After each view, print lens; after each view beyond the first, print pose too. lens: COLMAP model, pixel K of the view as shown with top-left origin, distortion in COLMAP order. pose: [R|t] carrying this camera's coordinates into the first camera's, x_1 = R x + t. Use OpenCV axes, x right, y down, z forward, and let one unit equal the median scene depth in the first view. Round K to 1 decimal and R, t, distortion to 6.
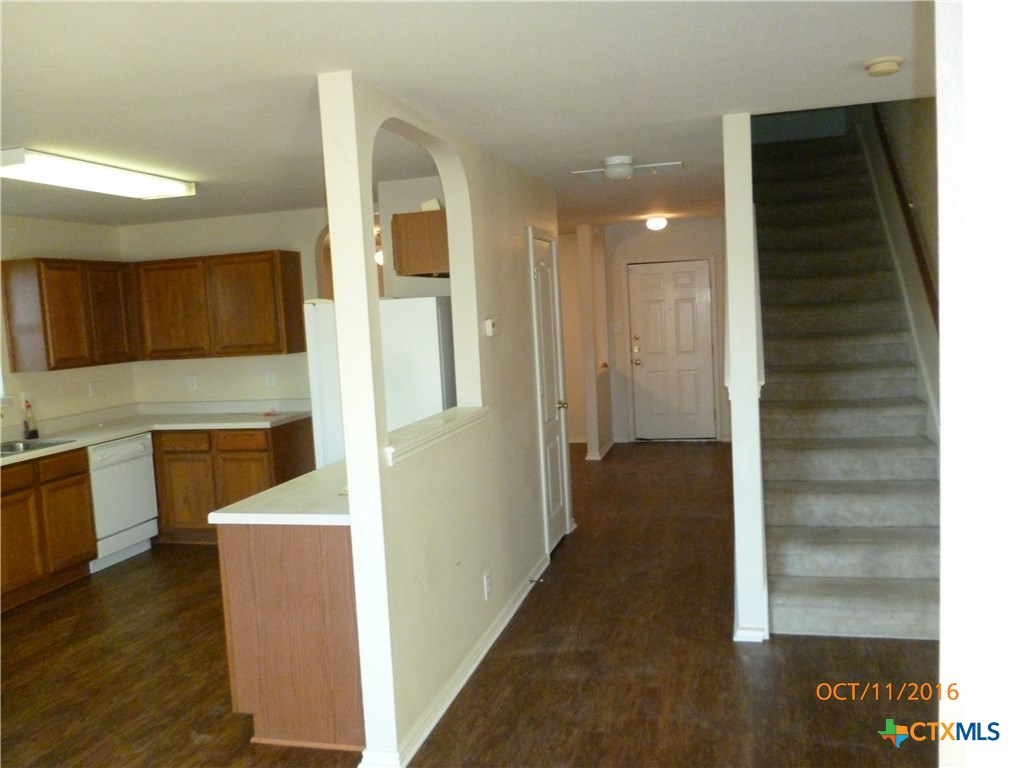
lens RADIAL K [[853.9, 0, 512.0], [0, 853.9, 384.0], [0, 0, 1]] dist [-0.012957, -0.012136]
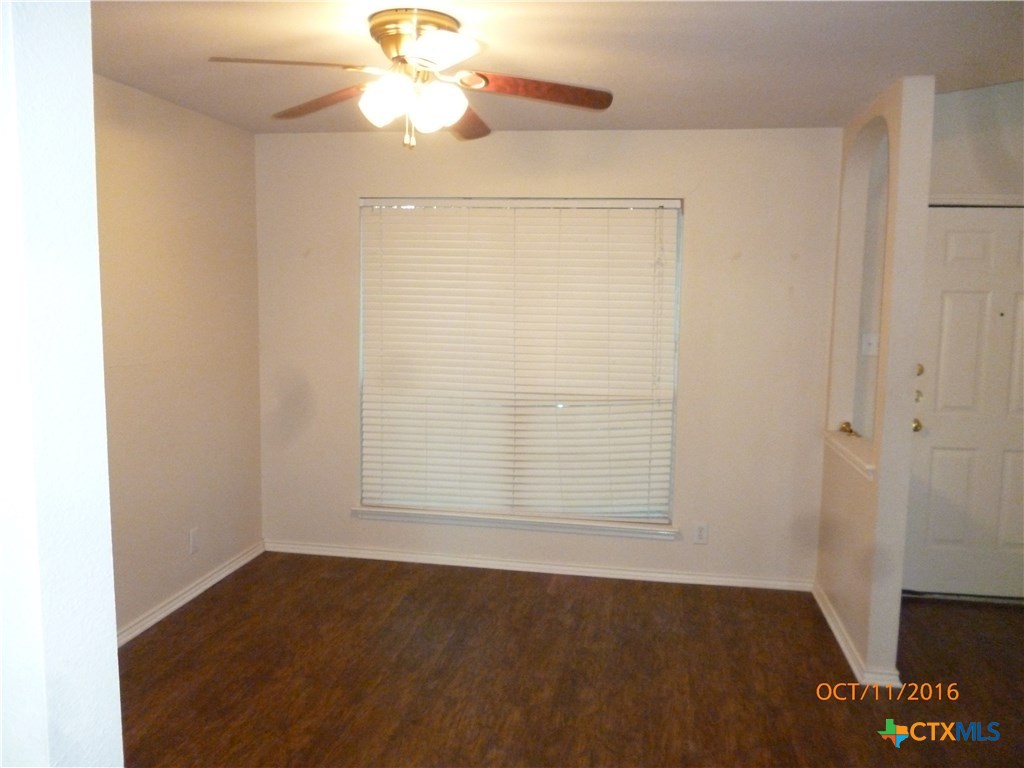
lens RADIAL K [[853.9, 0, 512.0], [0, 853.9, 384.0], [0, 0, 1]] dist [-0.012957, -0.012136]
pose [[0.994442, 0.062170, 0.084974, -0.104548], [-0.064537, 0.997592, 0.025402, -0.045465], [-0.083190, -0.030745, 0.996059, 0.569880]]
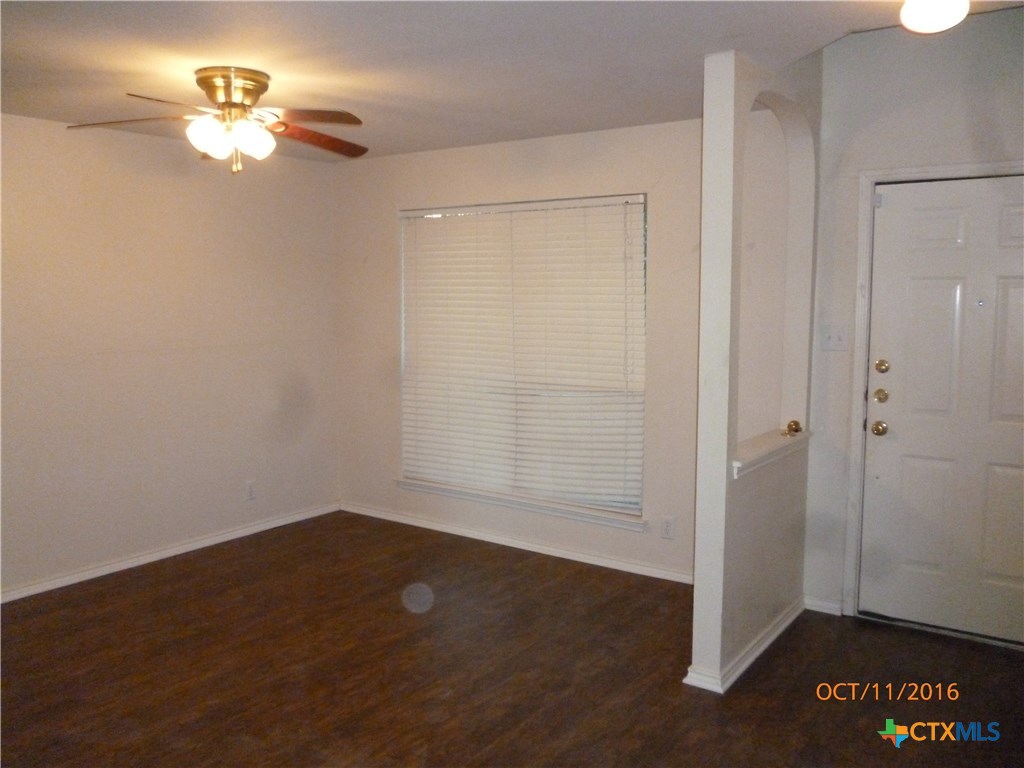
lens RADIAL K [[853.9, 0, 512.0], [0, 853.9, 384.0], [0, 0, 1]] dist [-0.012957, -0.012136]
pose [[0.931475, 0.093251, -0.351652, 0.124591], [-0.081200, 0.995498, 0.048897, -0.052611], [0.354629, -0.016992, 0.934853, 0.561326]]
